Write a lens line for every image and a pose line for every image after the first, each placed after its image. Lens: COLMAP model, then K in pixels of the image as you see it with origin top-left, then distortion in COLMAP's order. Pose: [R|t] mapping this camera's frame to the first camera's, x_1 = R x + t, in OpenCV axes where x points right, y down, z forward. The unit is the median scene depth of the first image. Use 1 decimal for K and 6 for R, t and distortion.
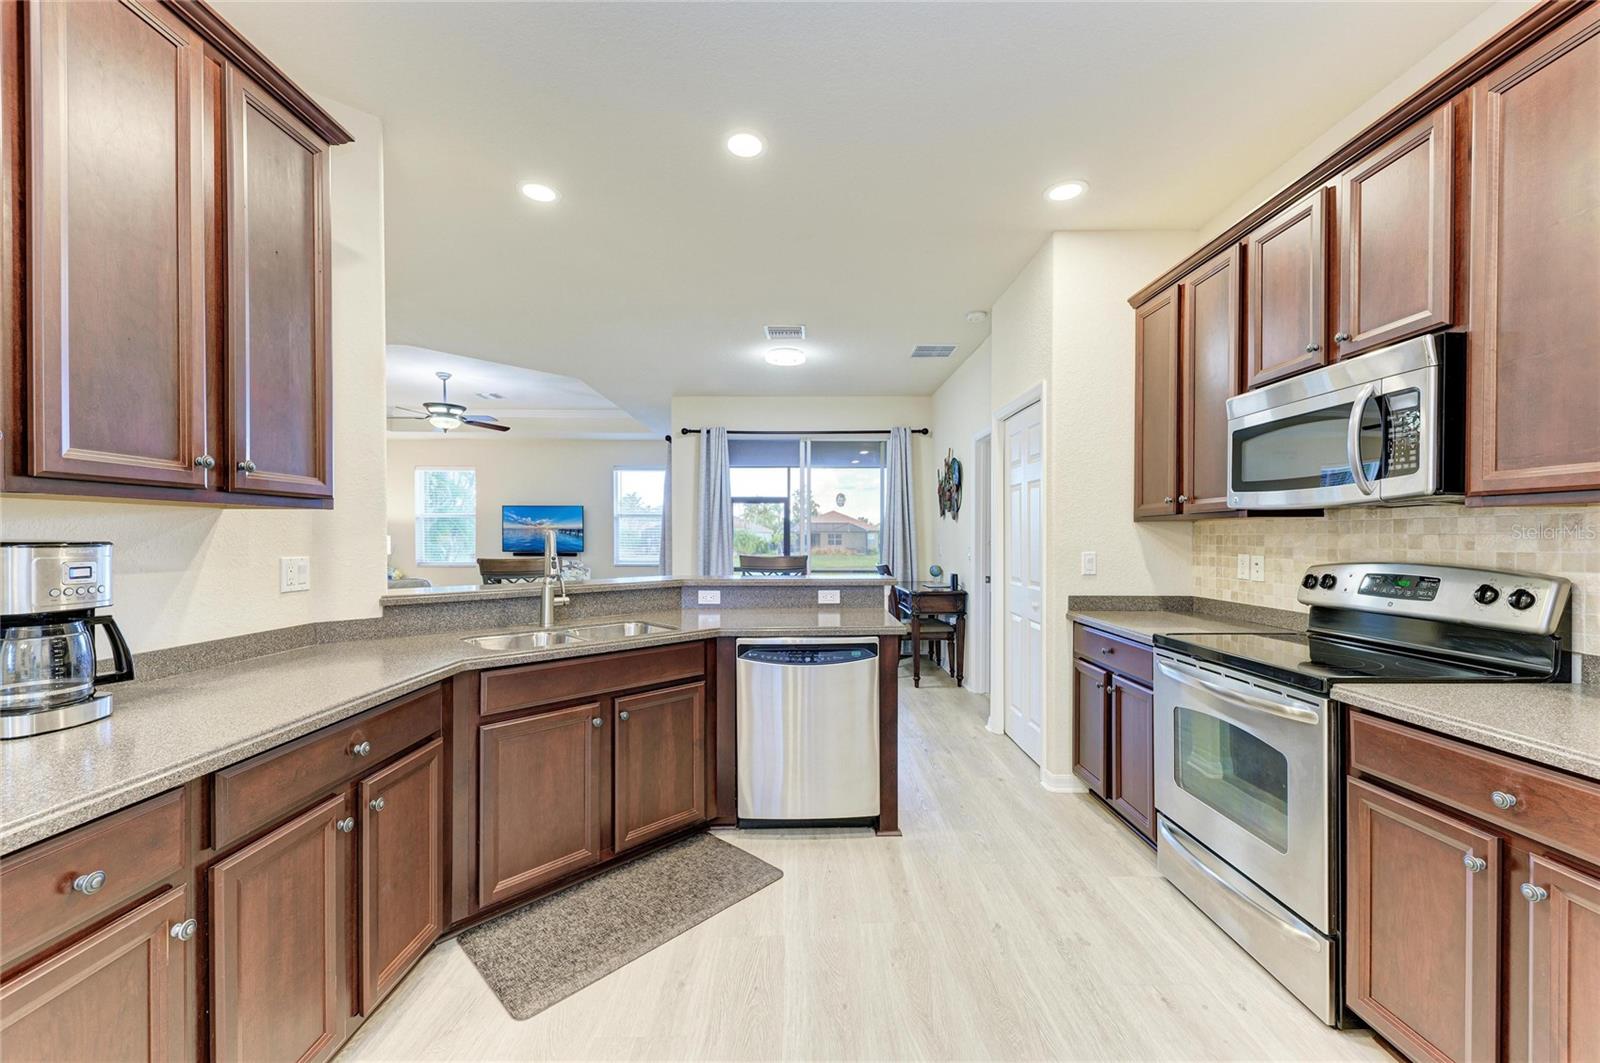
lens RADIAL K [[624.9, 0, 806.1], [0, 624.9, 542.6], [0, 0, 1]] dist [0.022337, -0.007322]
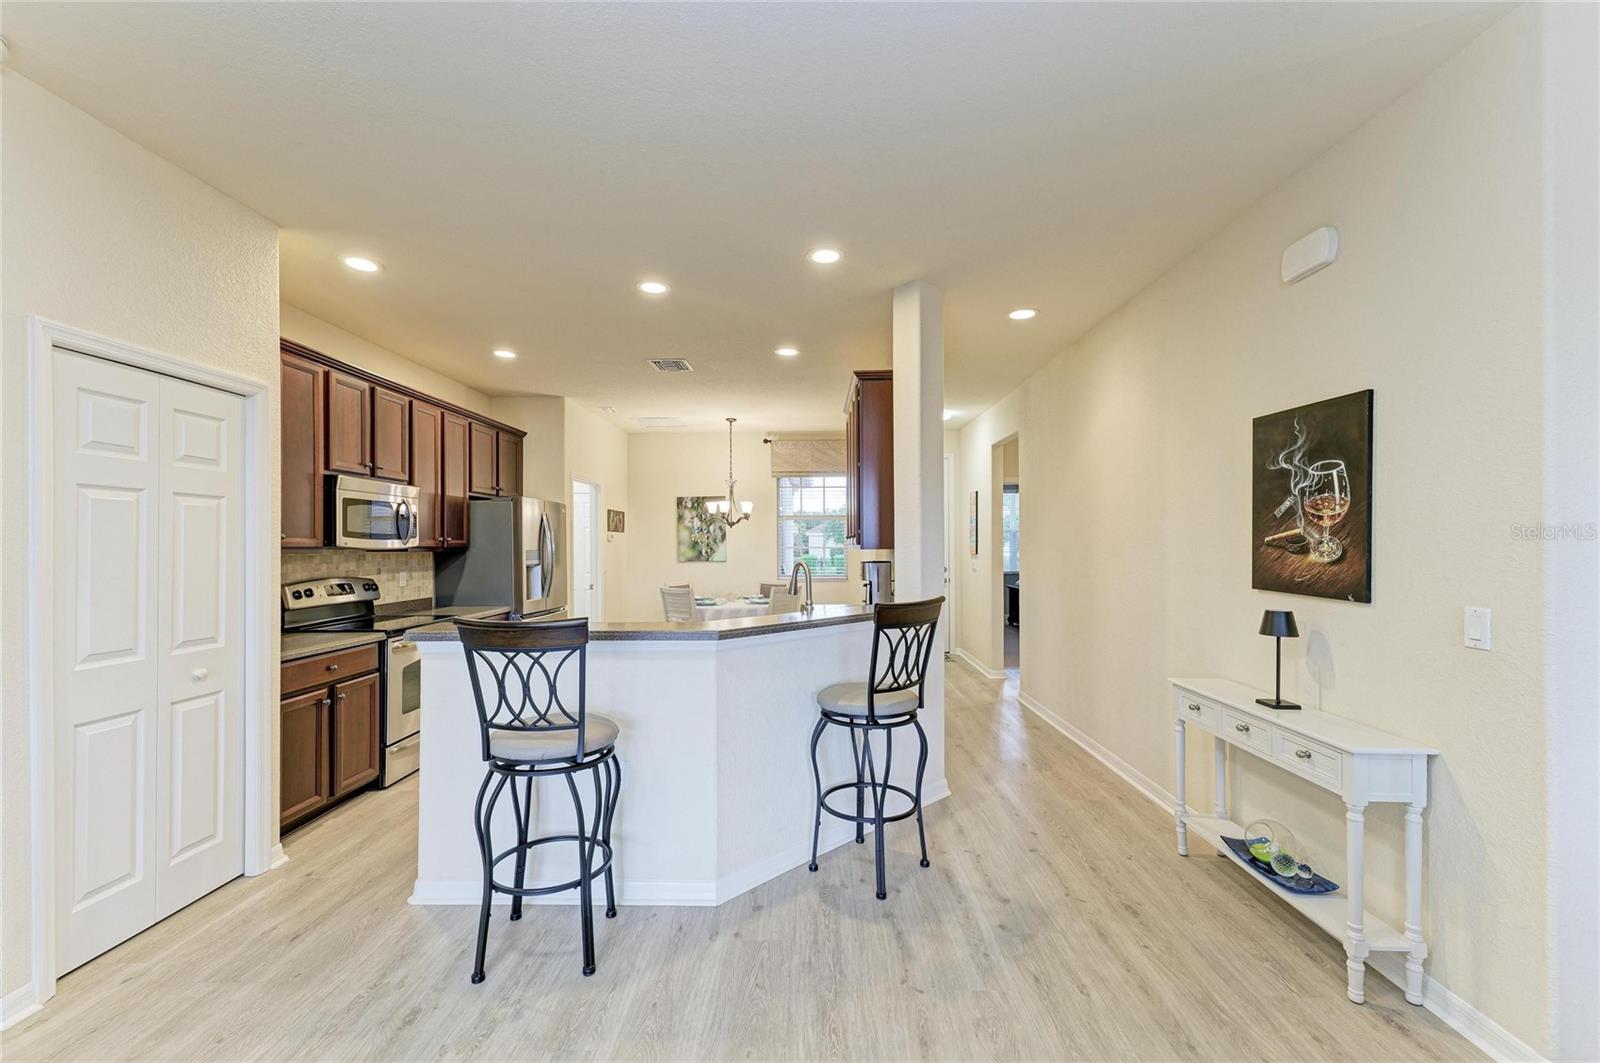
lens RADIAL K [[658.0, 0, 796.9], [0, 658.0, 542.1], [0, 0, 1]] dist [0.013626, -0.000476]
pose [[-0.999198, 0.004064, 0.039831, -0.487710], [0.004256, 0.999980, 0.004734, -0.069400], [-0.039811, 0.004899, -0.999195, 2.533056]]
